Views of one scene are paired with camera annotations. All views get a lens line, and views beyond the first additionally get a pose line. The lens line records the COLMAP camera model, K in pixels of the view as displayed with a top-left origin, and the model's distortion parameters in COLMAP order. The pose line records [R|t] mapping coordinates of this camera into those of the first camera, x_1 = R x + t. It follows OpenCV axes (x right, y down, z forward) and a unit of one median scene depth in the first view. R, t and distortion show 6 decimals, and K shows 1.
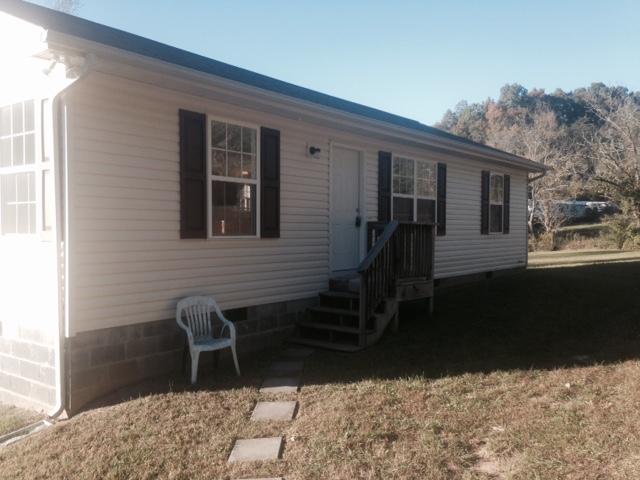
lens RADIAL K [[584.0, 0, 320.0], [0, 584.0, 240.0], [0, 0, 1]] dist [0.160866, -0.256247]
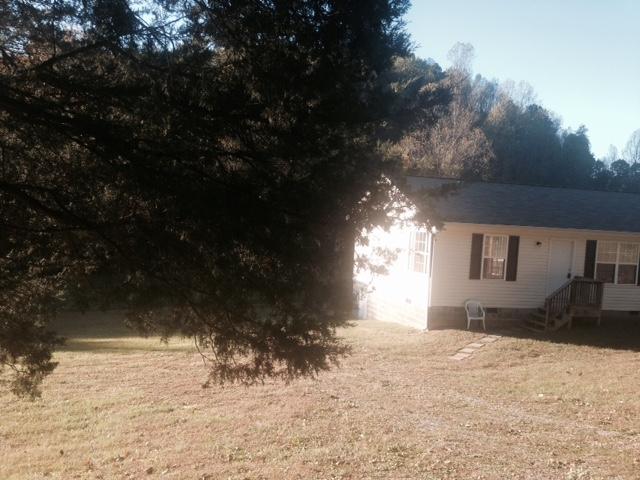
lens RADIAL K [[584.0, 0, 320.0], [0, 584.0, 240.0], [0, 0, 1]] dist [0.160866, -0.256247]
pose [[0.814217, 0.073328, -0.575911, 0.736833], [-0.073109, 0.997045, 0.023589, -0.189359], [0.575939, 0.022897, 0.817172, -1.597151]]
